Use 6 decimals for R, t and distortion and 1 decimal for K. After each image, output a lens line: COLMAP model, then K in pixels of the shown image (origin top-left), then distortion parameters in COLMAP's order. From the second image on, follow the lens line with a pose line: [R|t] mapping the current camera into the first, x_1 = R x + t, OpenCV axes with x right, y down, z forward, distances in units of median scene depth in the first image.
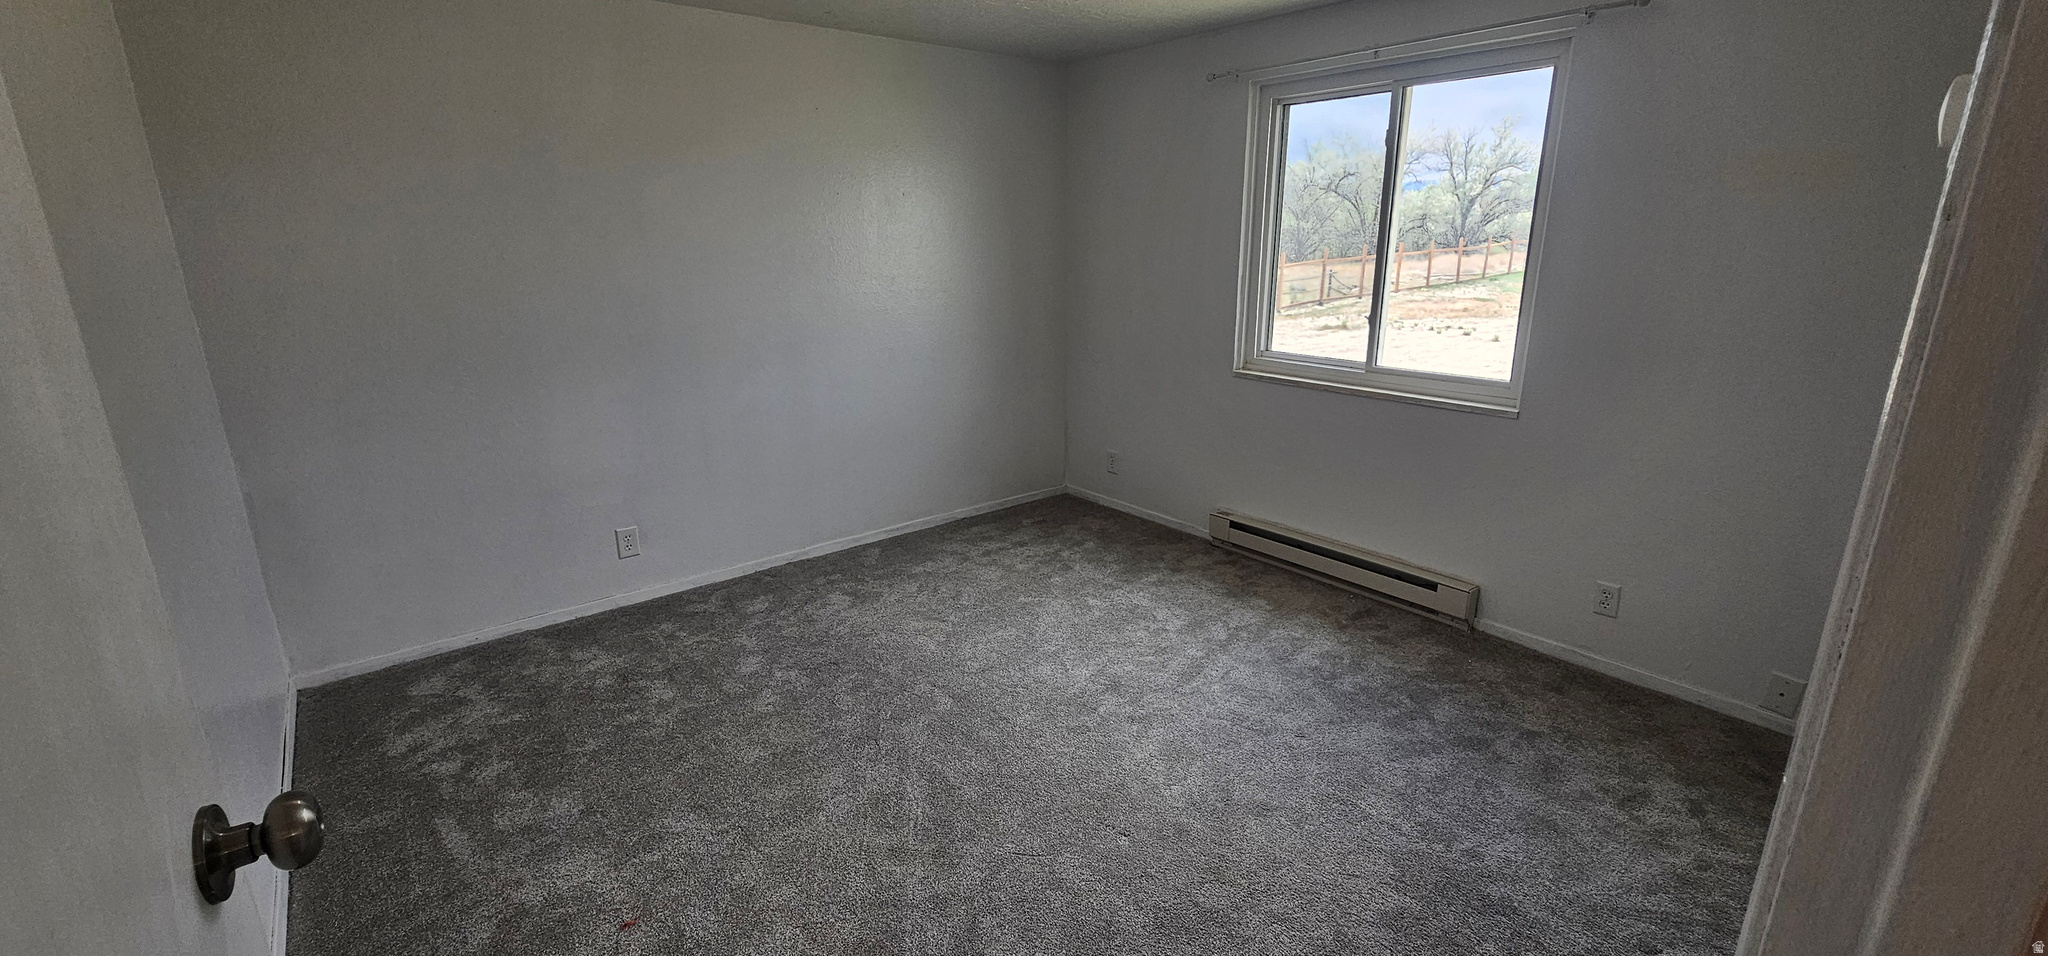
lens RADIAL K [[837.3, 0, 1013.1], [0, 837.3, 477.3], [0, 0, 1]] dist [-0.001897, 0.000547]
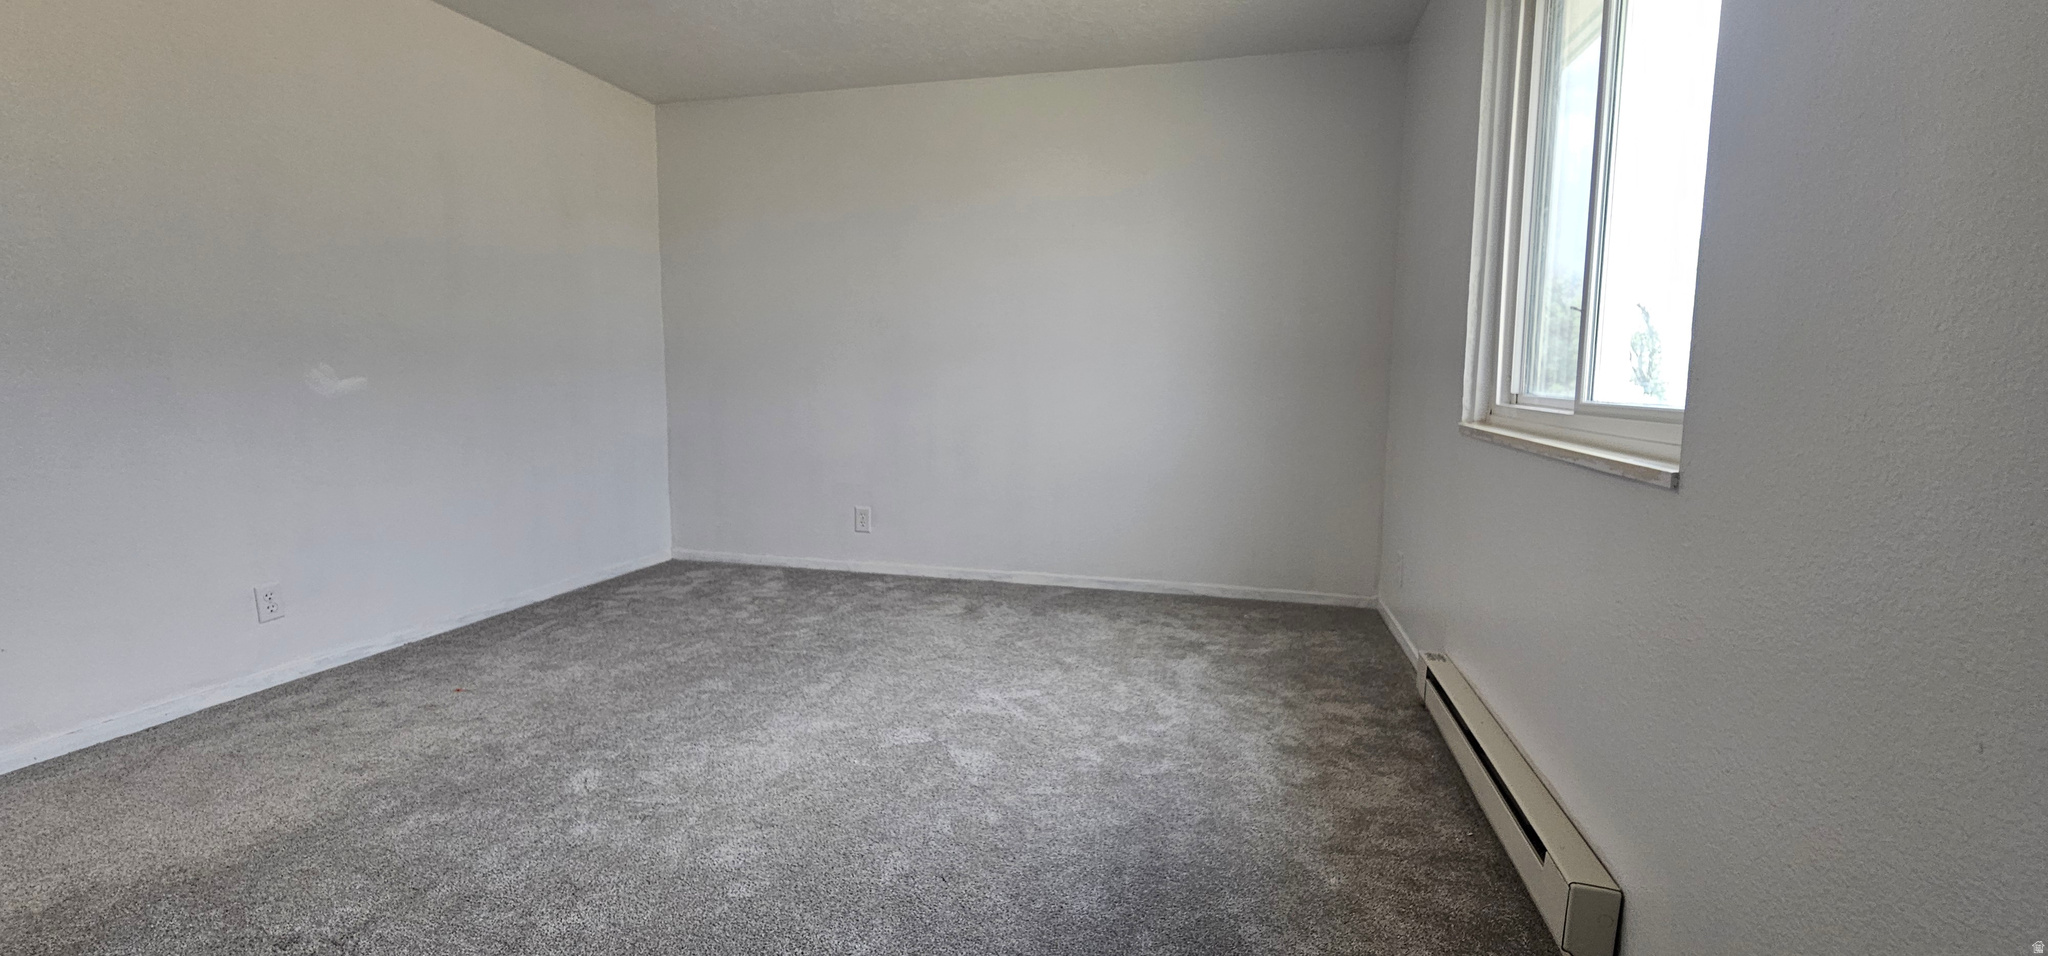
lens RADIAL K [[837.3, 0, 1016.6], [0, 837.3, 478.4], [0, 0, 1]] dist [-0.001897, 0.000547]
pose [[0.601082, 0.115591, -0.790784, 0.611630], [-0.236494, 0.970896, -0.037842, 0.014108], [0.763395, 0.209762, 0.610924, 0.415358]]
